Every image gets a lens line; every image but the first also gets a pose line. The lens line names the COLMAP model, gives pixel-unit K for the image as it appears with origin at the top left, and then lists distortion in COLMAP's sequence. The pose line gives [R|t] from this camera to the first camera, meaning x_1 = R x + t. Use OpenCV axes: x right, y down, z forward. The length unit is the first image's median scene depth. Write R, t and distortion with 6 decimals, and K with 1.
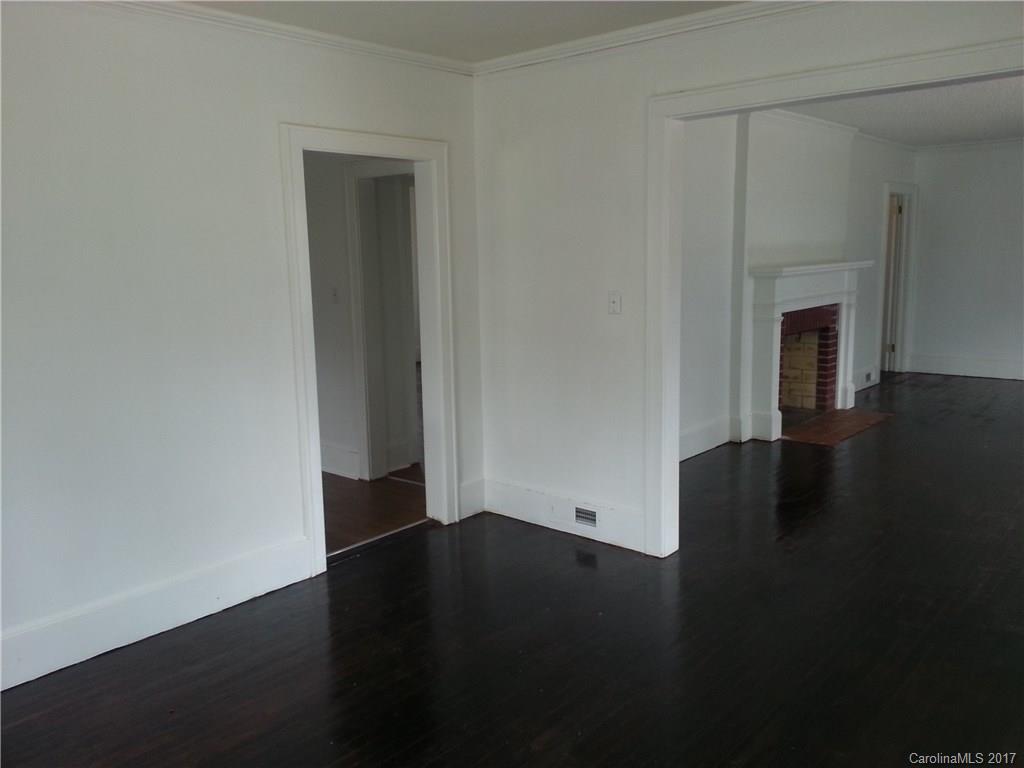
lens RADIAL K [[872.2, 0, 512.0], [0, 872.2, 384.0], [0, 0, 1]] dist [0.092731, -0.003146]
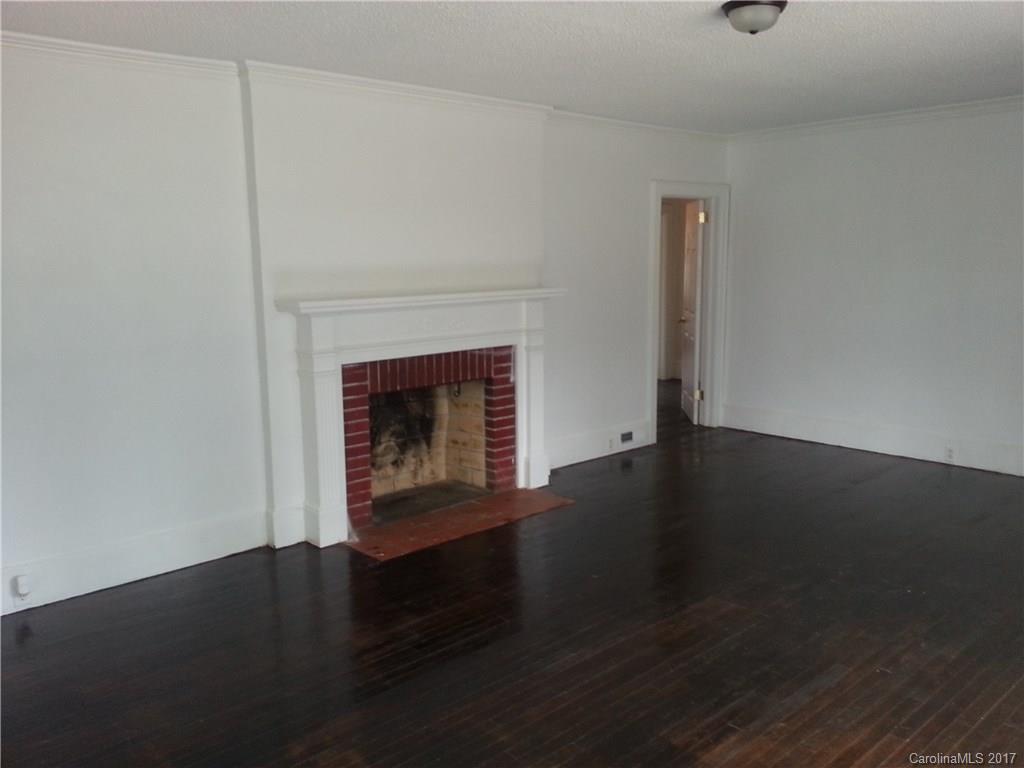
lens RADIAL K [[872.2, 0, 512.0], [0, 872.2, 384.0], [0, 0, 1]] dist [0.092731, -0.003146]
pose [[0.992951, 0.030203, -0.114612, 0.448560], [-0.029901, 0.999543, 0.004354, -0.062102], [0.114691, -0.000897, 0.993401, 0.281097]]
